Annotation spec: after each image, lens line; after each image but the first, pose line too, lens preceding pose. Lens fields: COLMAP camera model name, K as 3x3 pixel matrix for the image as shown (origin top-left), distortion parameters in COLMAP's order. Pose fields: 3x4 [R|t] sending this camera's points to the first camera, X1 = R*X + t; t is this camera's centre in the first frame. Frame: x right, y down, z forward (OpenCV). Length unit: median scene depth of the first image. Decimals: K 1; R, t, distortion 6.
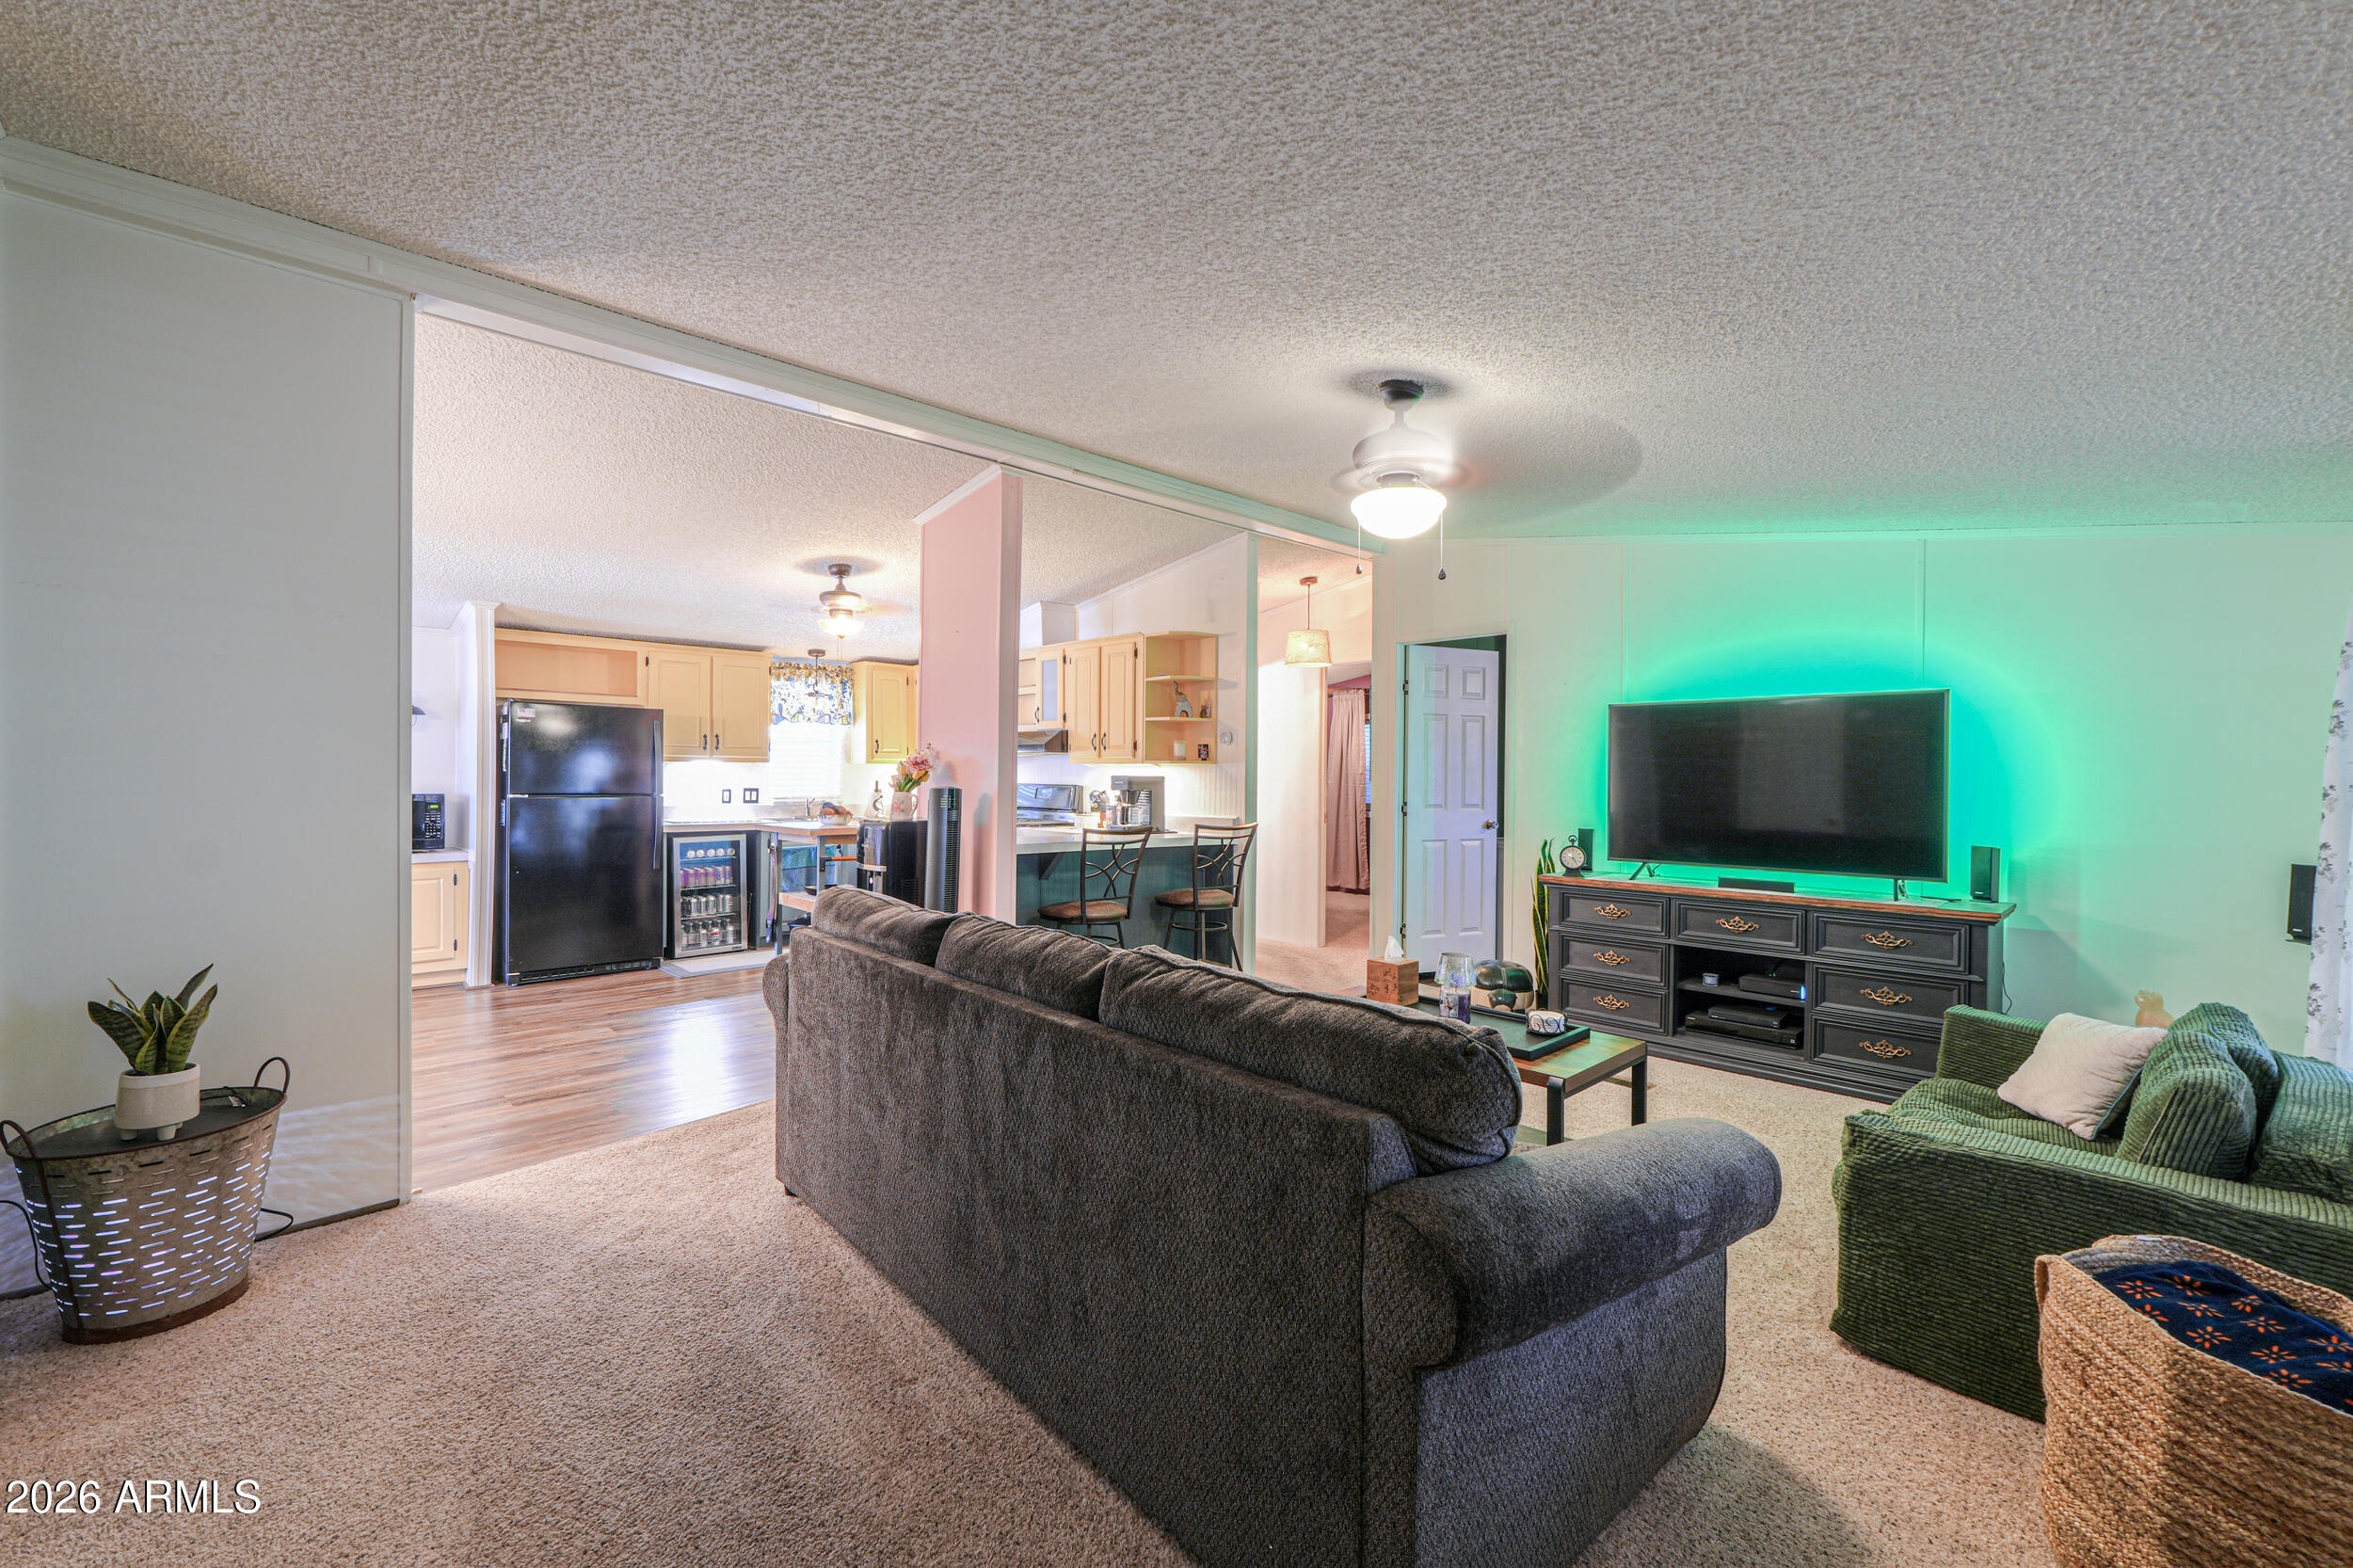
lens RADIAL K [[993.5, 0, 1222.4], [0, 993.5, 770.9], [0, 0, 1]] dist [-0.004017, -0.001986]
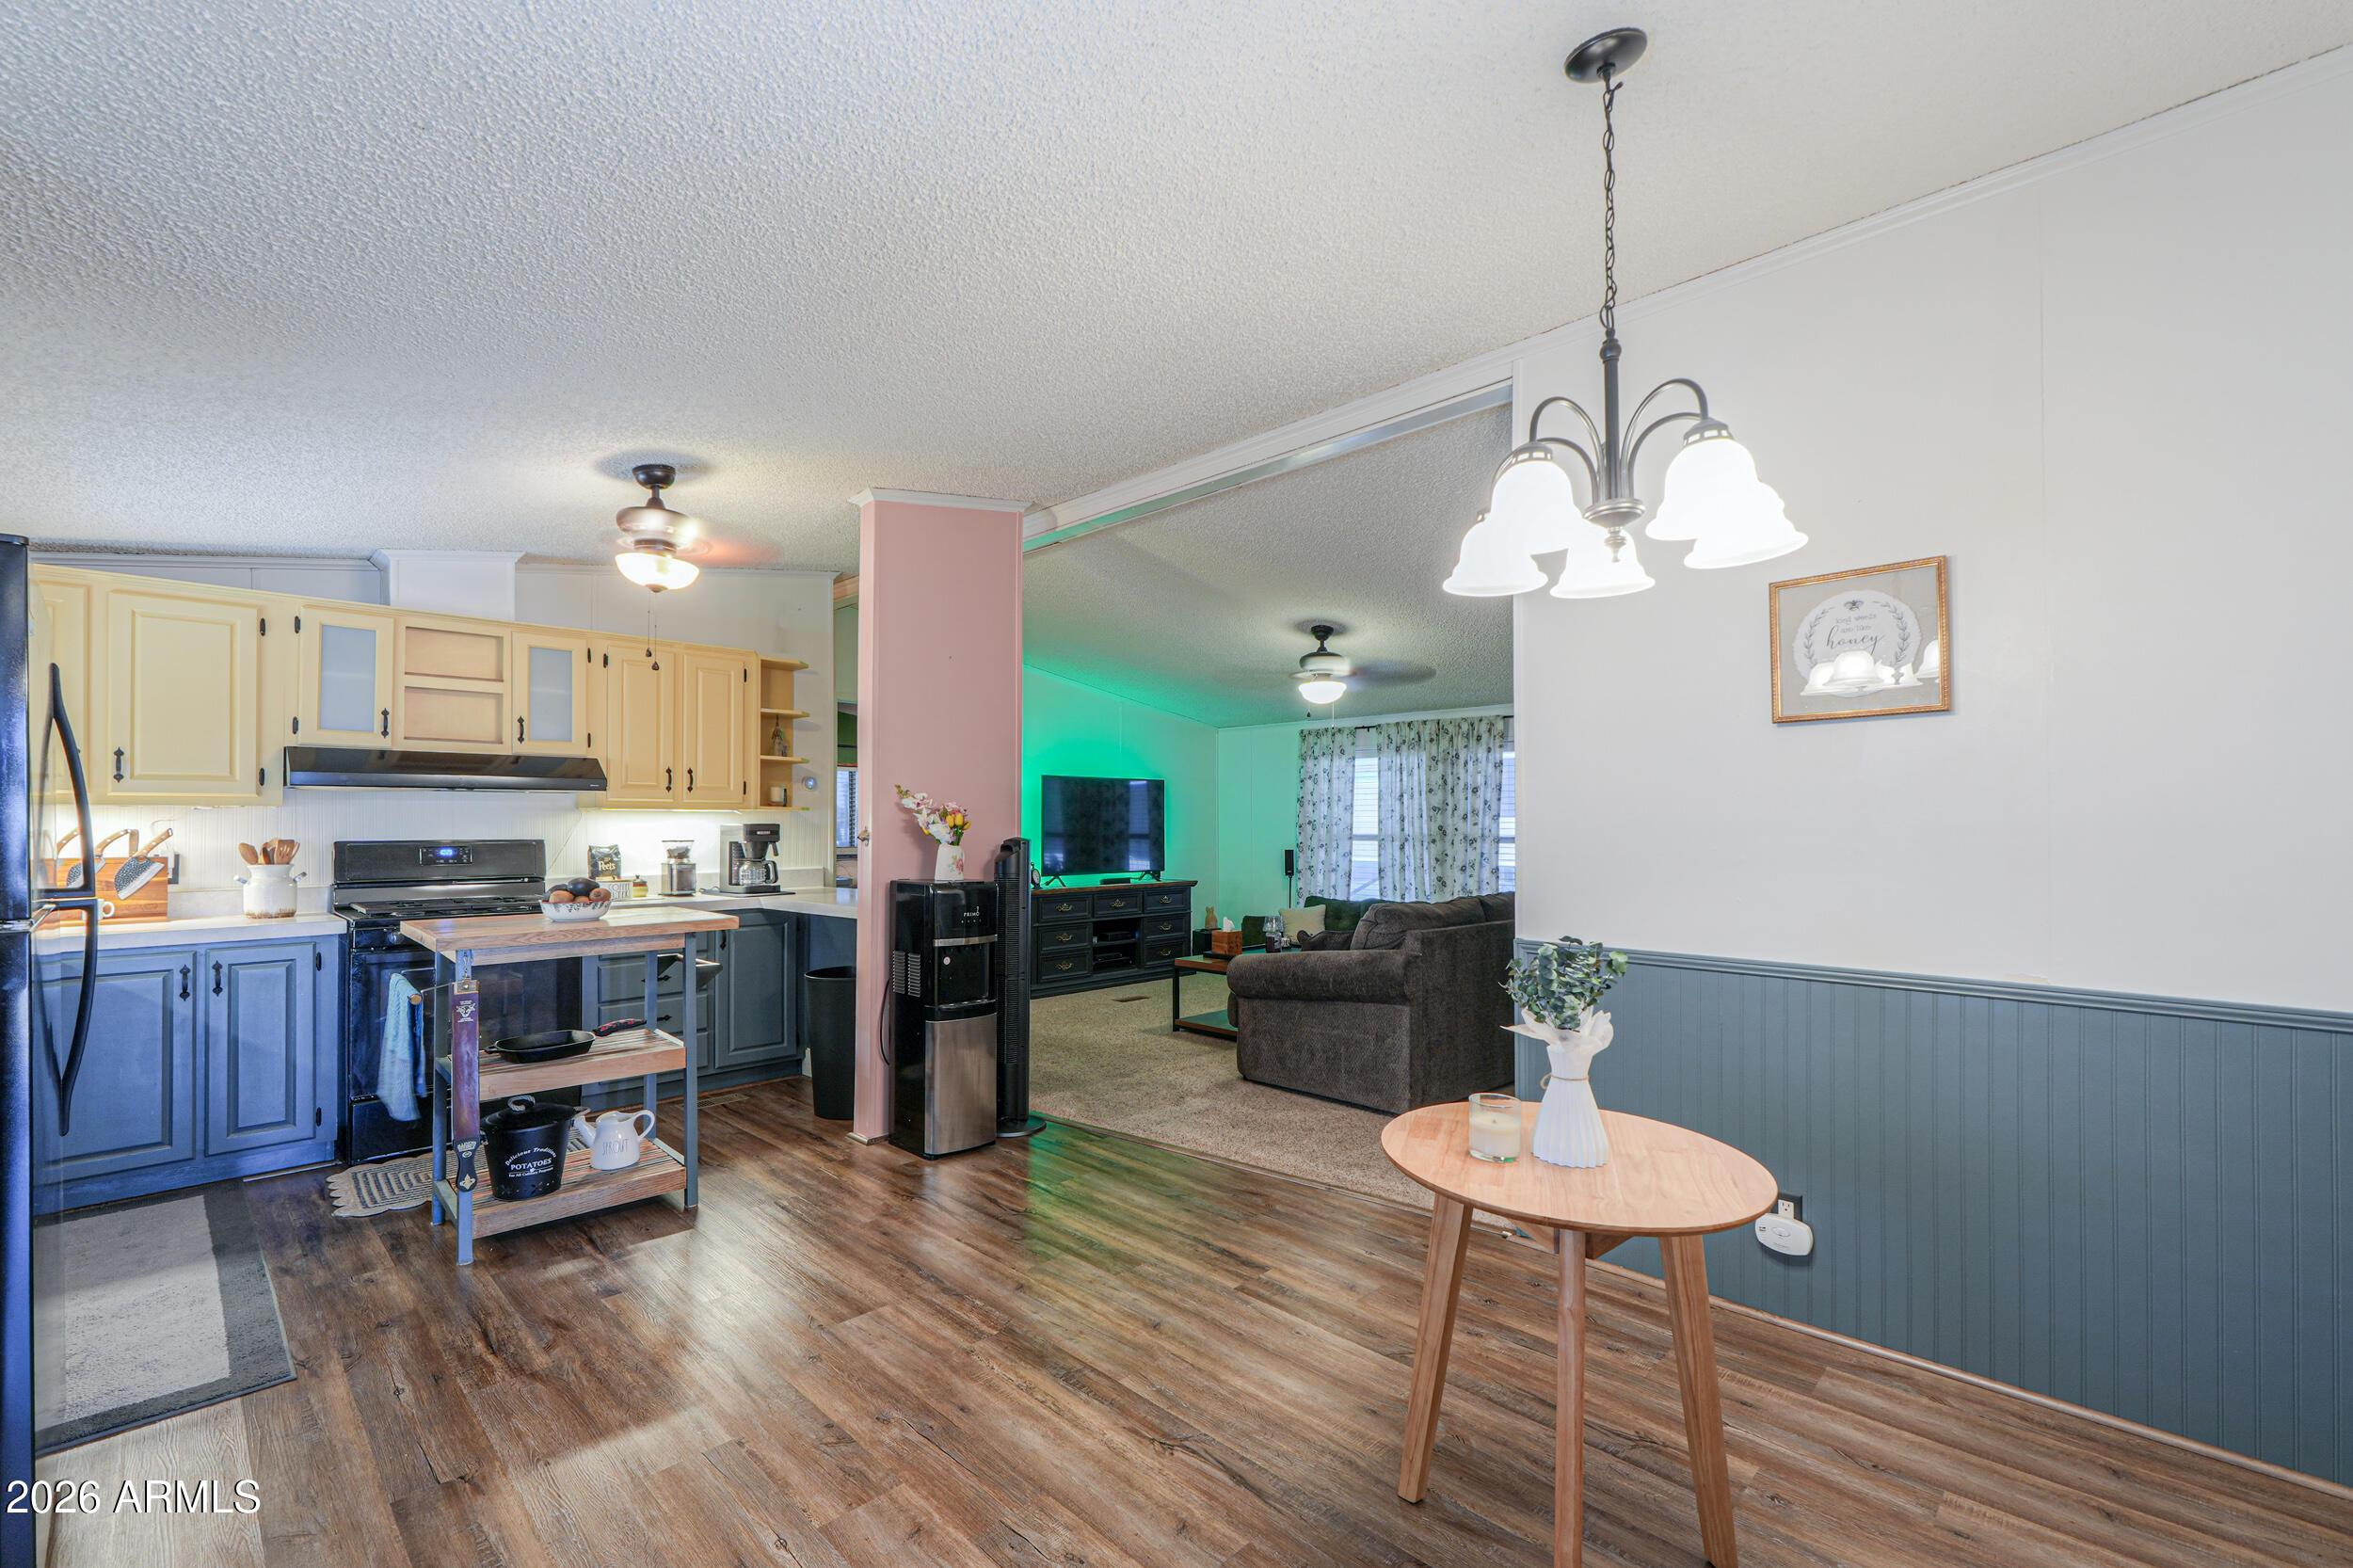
lens RADIAL K [[993.5, 0, 1141.6], [0, 993.5, 810.3], [0, 0, 1]] dist [-0.004017, -0.001986]
pose [[0.002769, 0.004973, 0.999984, -0.831218], [-0.003516, 0.999981, -0.004963, -0.003531], [-0.999990, -0.003503, 0.002787, 0.618226]]
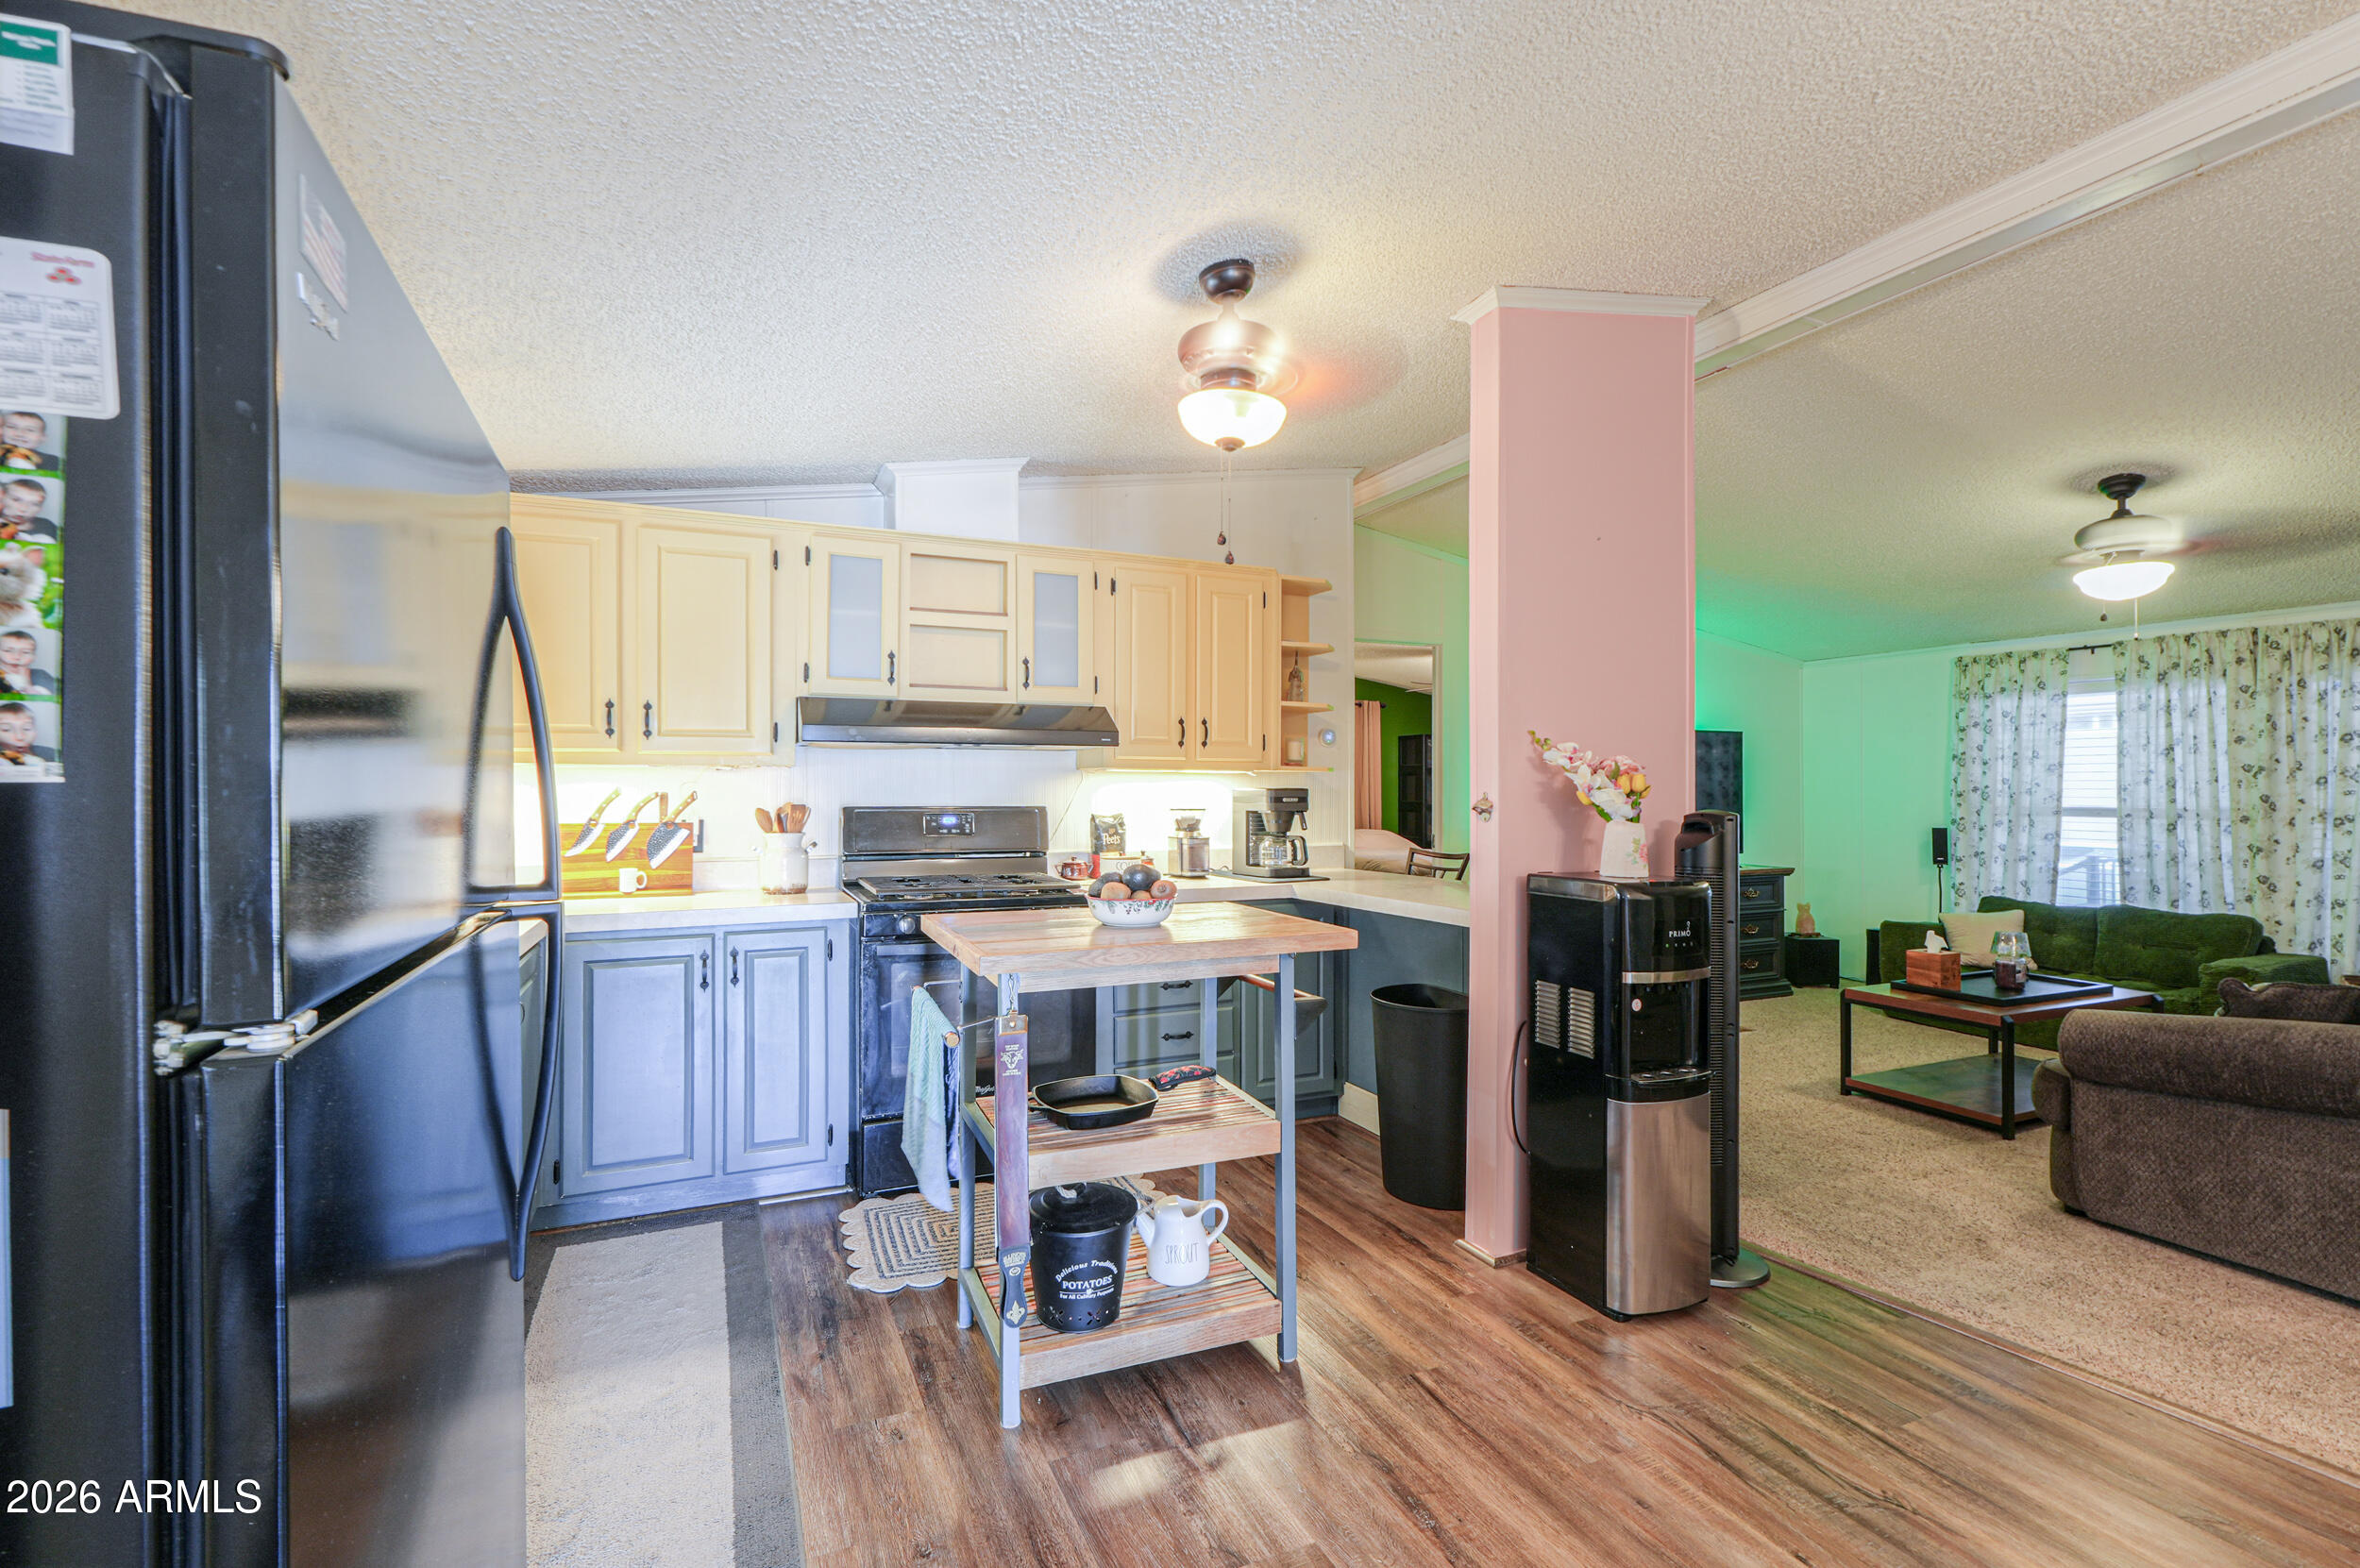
lens RADIAL K [[996.5, 0, 1129.6], [0, 996.5, 787.1], [0, 0, 1]] dist [-0.004017, -0.001986]
pose [[0.384142, -0.005820, 0.923256, -0.661986], [-0.003740, 0.999962, 0.007859, -0.001012], [-0.923267, -0.006472, 0.384105, 0.765643]]
